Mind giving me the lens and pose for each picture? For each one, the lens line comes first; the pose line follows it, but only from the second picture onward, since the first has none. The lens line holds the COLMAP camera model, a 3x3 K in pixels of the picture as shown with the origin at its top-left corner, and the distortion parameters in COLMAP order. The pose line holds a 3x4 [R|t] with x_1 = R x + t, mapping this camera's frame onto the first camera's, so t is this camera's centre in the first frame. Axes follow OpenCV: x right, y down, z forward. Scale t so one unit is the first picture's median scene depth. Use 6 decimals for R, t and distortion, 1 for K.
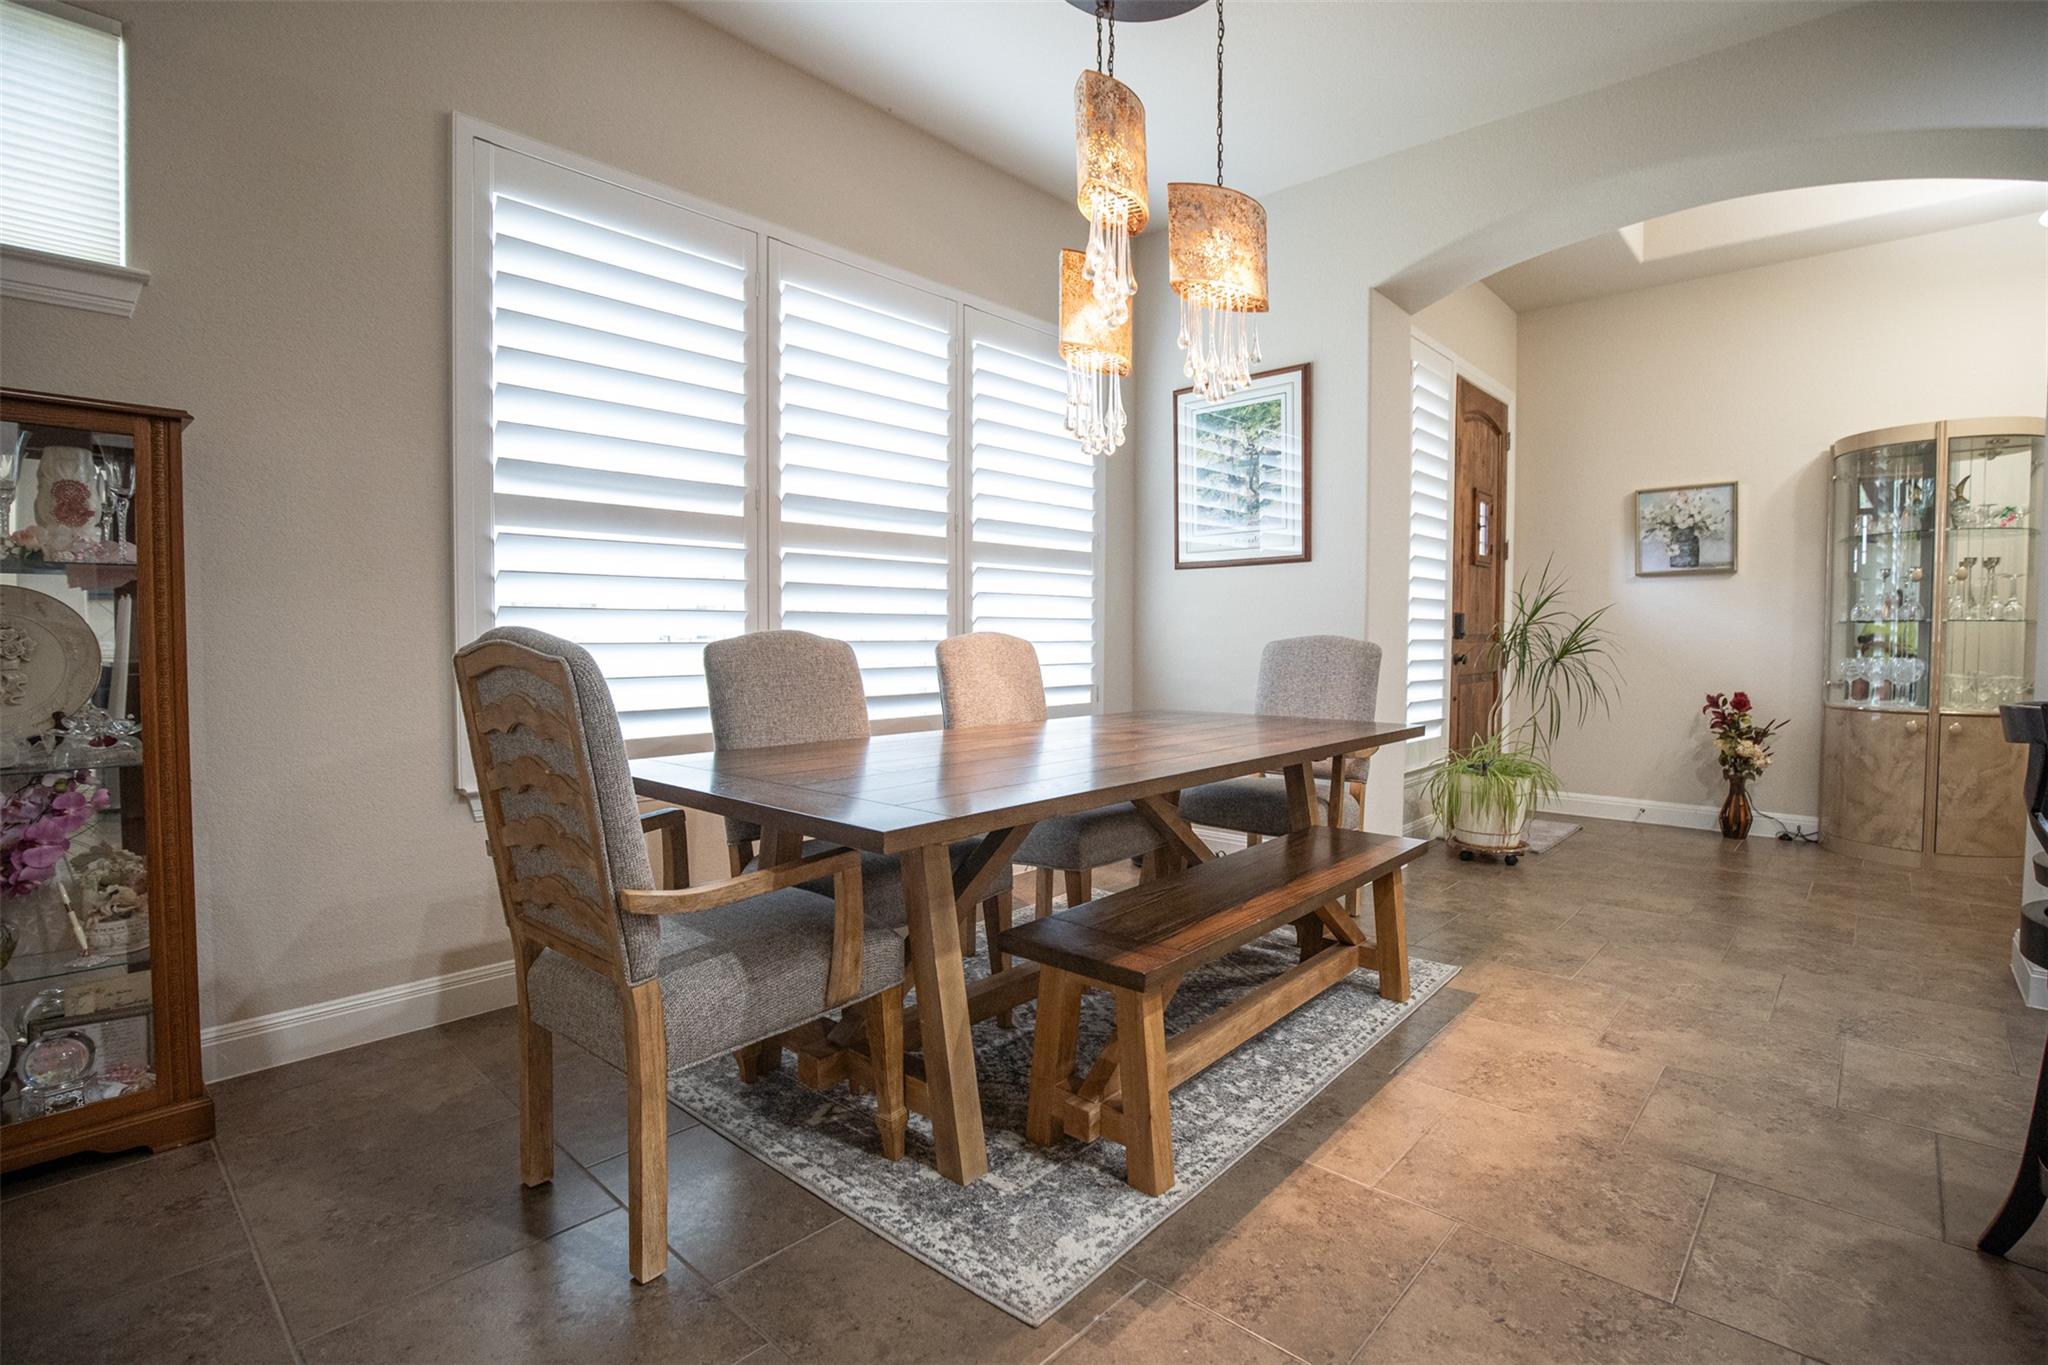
lens RADIAL K [[961.1, 0, 1034.8], [0, 961.1, 672.3], [0, 0, 1]] dist [-0.043220, 0.010169]
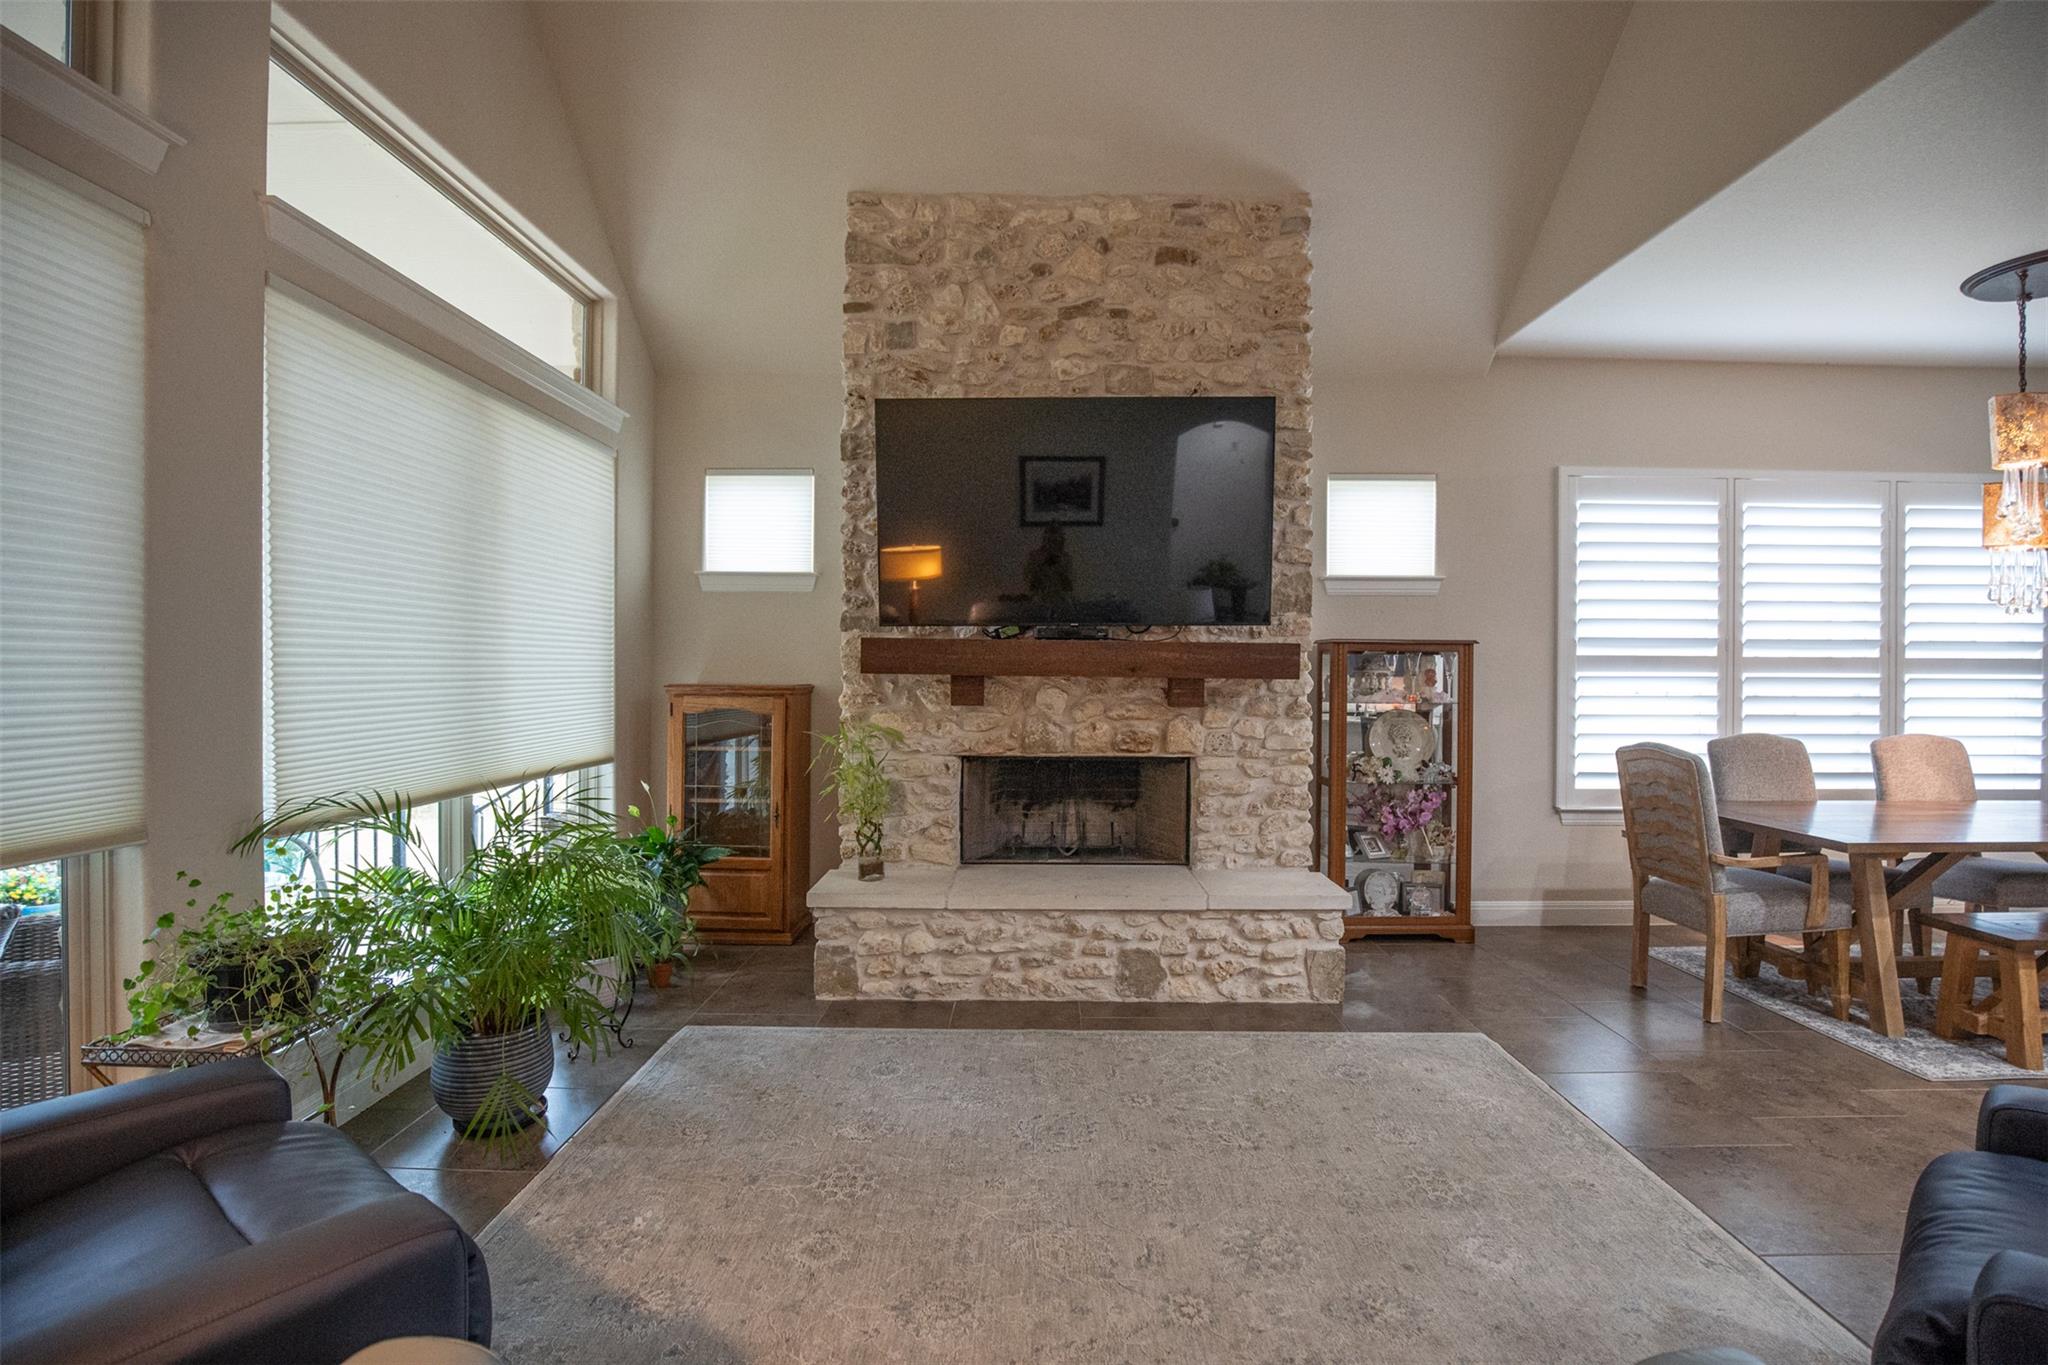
lens RADIAL K [[938.8, 0, 1044.9], [0, 938.8, 670.4], [0, 0, 1]] dist [-0.036219, 0.007579]
pose [[0.678339, 0.002114, -0.734746, 0.056851], [-0.034388, 0.998991, -0.028874, -0.044462], [0.733944, 0.044853, 0.677727, -0.723485]]
